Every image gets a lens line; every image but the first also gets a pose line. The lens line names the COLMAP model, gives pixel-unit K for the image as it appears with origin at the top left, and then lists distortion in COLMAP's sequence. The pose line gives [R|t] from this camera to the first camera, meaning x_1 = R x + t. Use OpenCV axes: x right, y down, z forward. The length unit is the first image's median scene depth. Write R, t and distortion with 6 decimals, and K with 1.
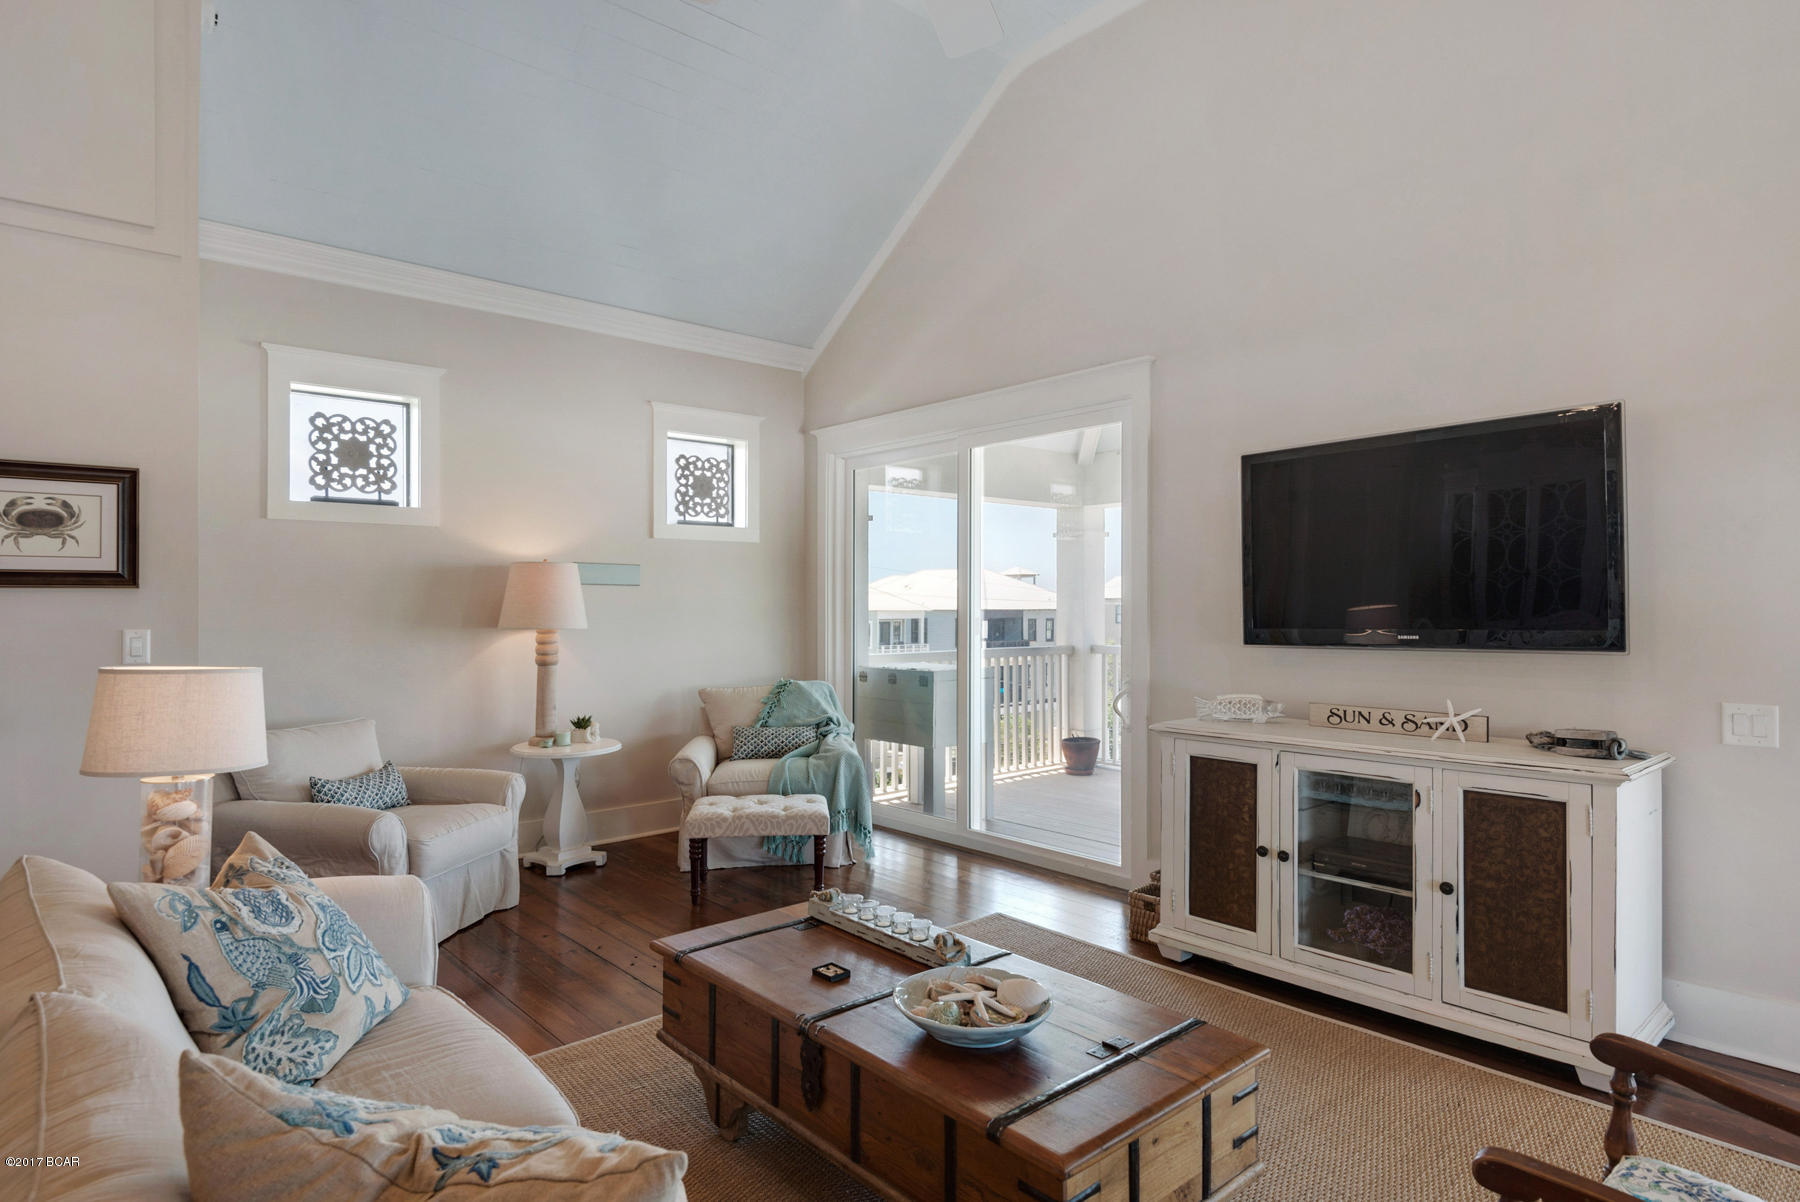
lens RADIAL K [[991.6, 0, 899.6], [0, 991.6, 596.5], [0, 0, 1]] dist [0.031322, -0.005172]
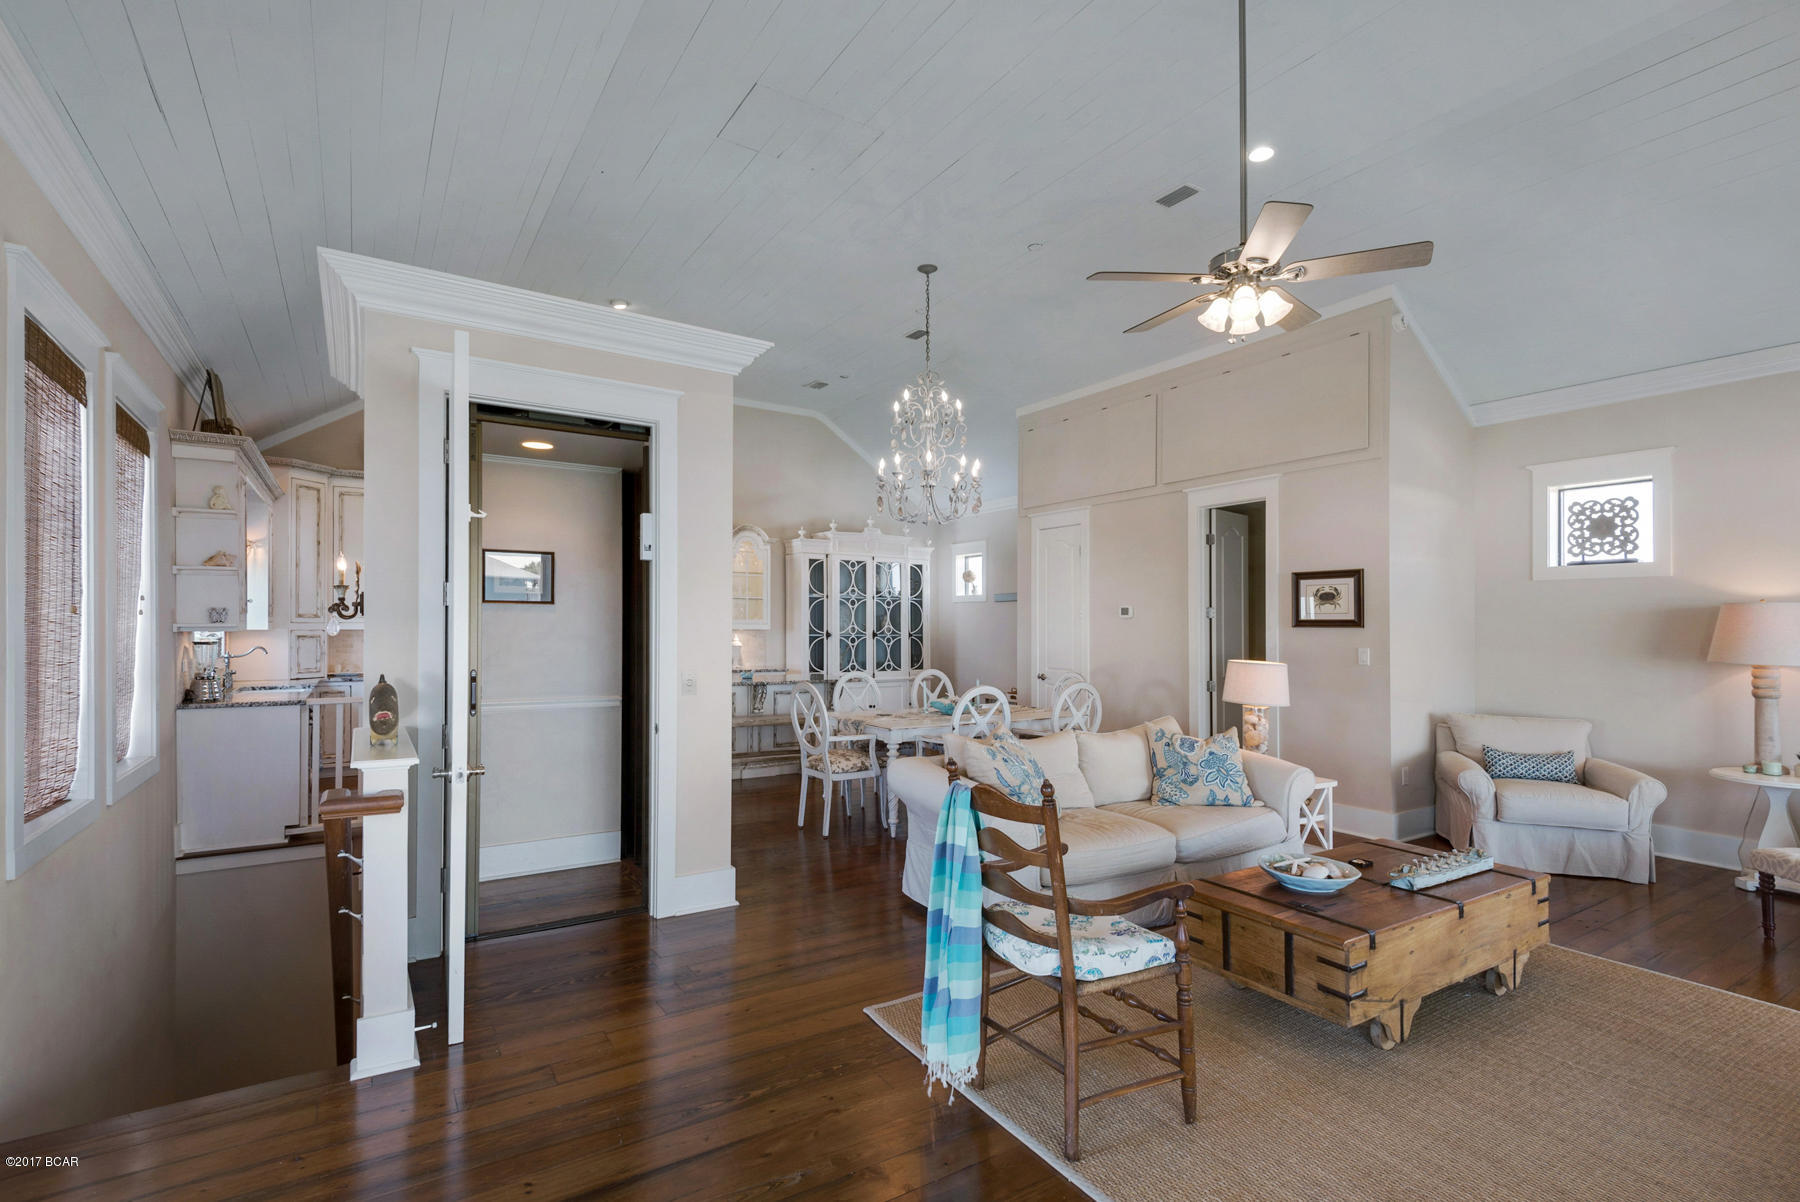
lens RADIAL K [[827.8, 0, 880.3], [0, 827.8, 619.7], [0, 0, 1]] dist [0.029702, -0.011833]
pose [[-0.170309, -0.004323, -0.985381, 0.756017], [0.000223, 0.999990, -0.004426, -0.012452], [0.985391, -0.000974, -0.170306, 0.231815]]
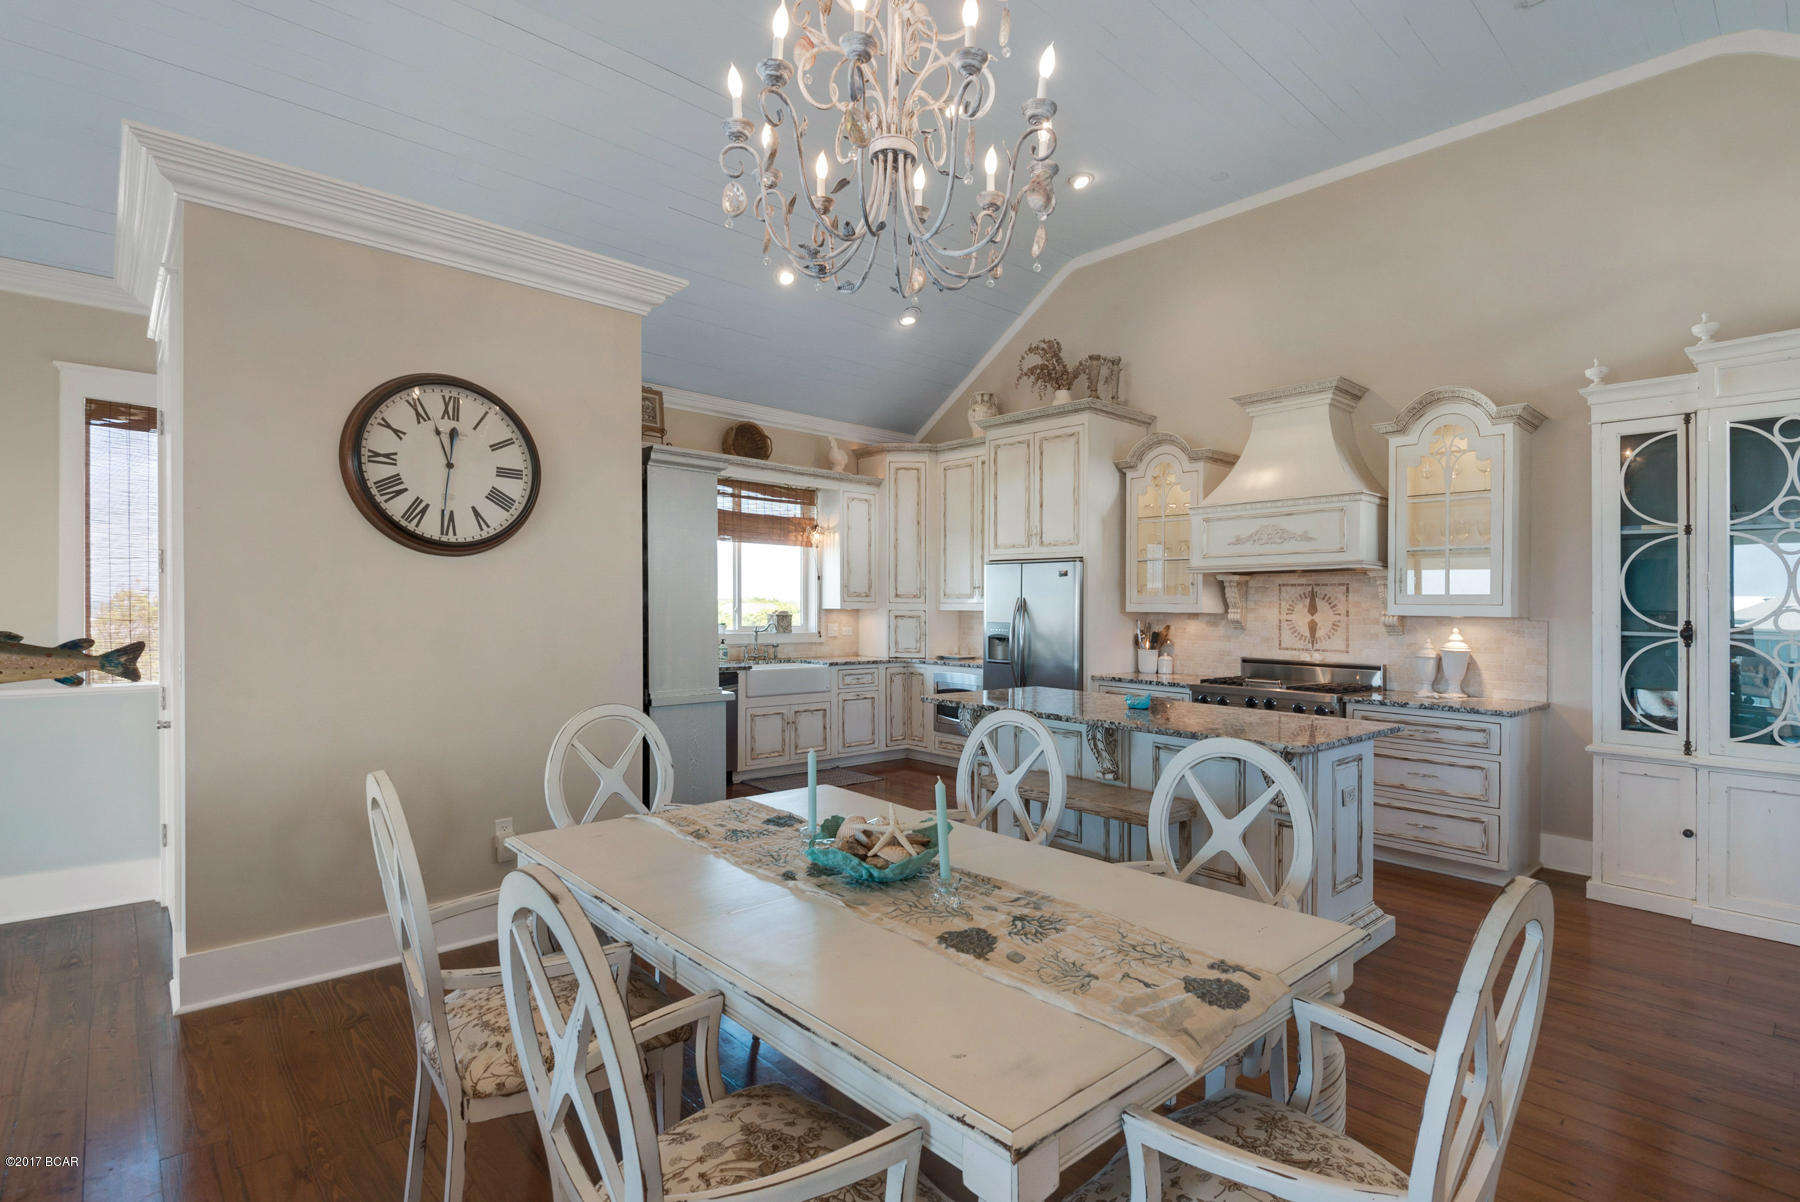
lens RADIAL K [[868.9, 0, 887.1], [0, 868.9, 588.8], [0, 0, 1]] dist [0.019143, -0.012090]
pose [[-0.999878, -0.008781, -0.012897, -0.582786], [-0.008446, 0.999630, -0.025837, 0.002535], [0.013119, -0.025725, -0.999583, 0.546993]]
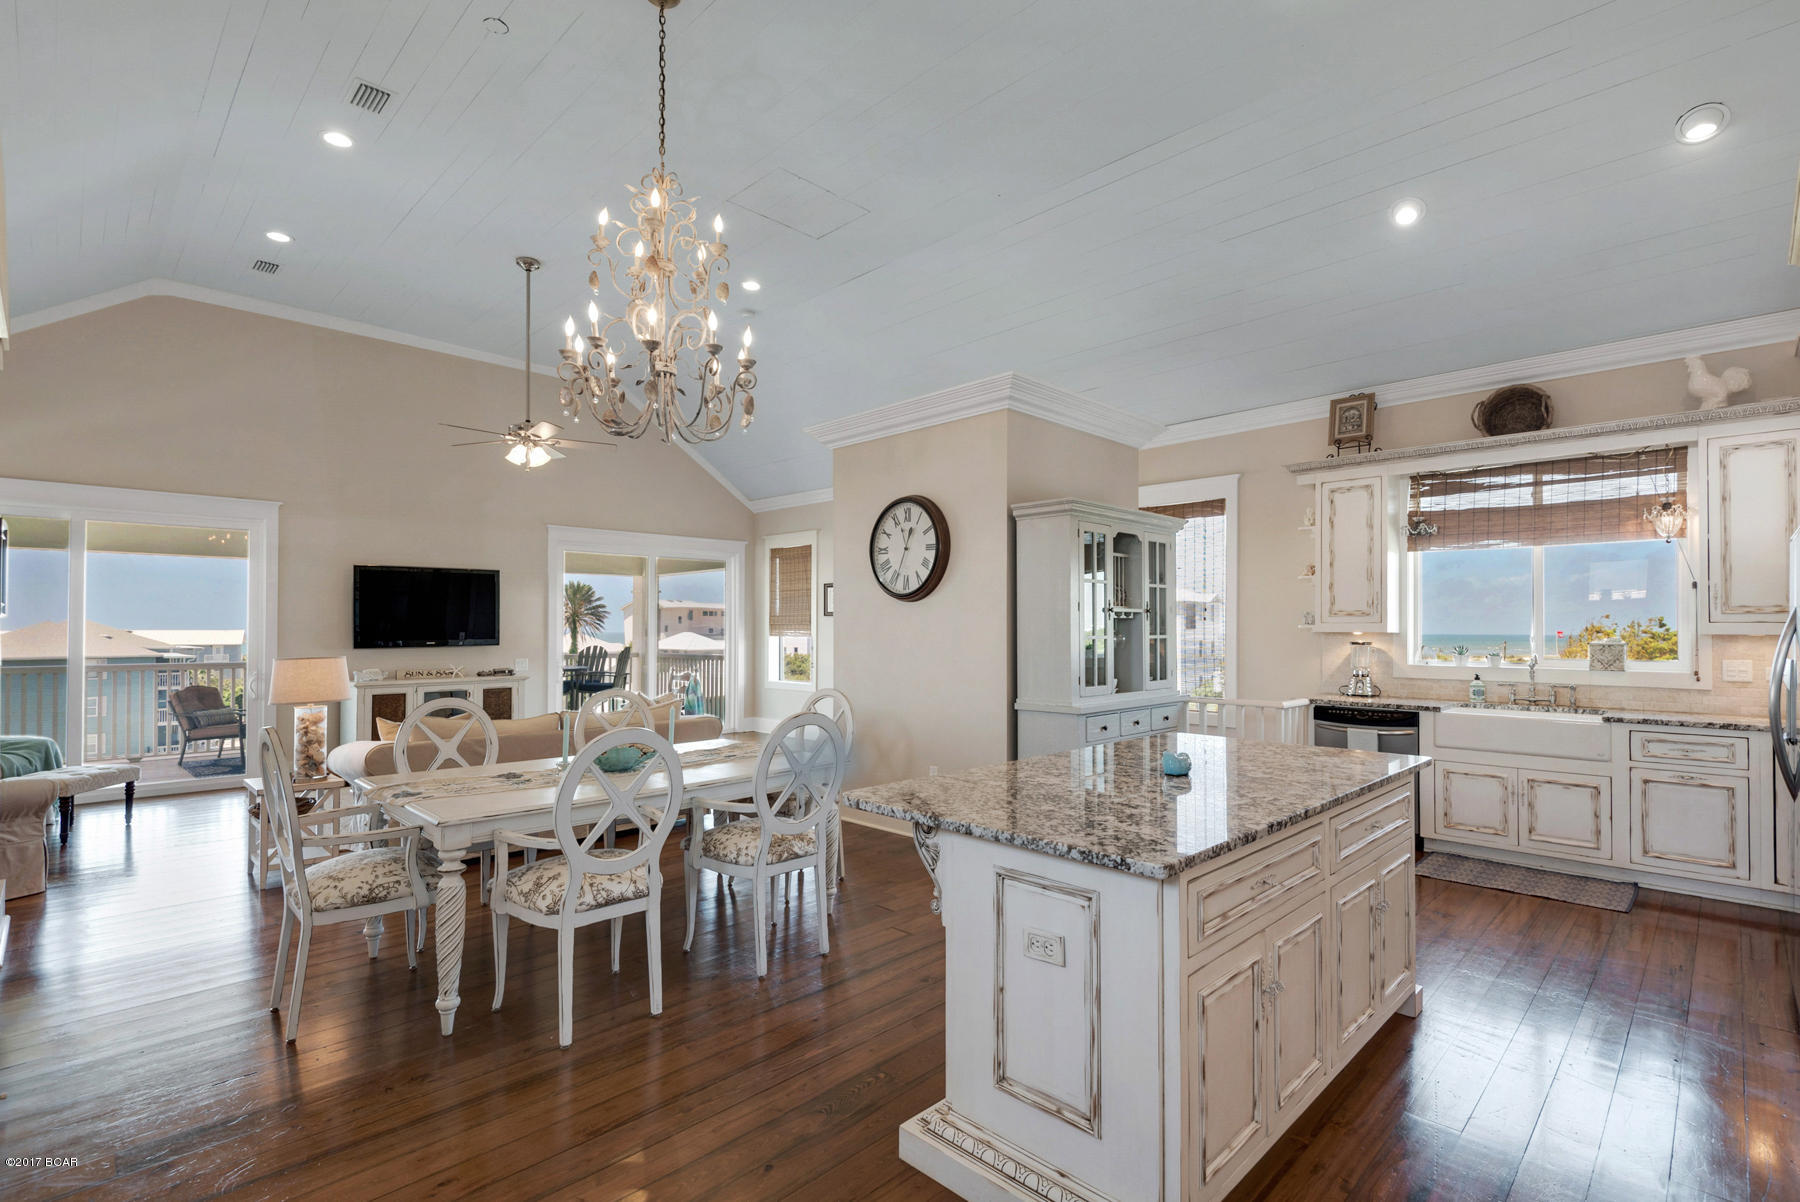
lens RADIAL K [[827.8, 0, 905.0], [0, 827.8, 620.8], [0, 0, 1]] dist [0.029702, -0.011833]
pose [[-0.072524, 0.013344, 0.997277, -1.384893], [-0.006932, 0.999880, -0.013883, 0.002279], [-0.997343, -0.007920, -0.072422, -0.090959]]
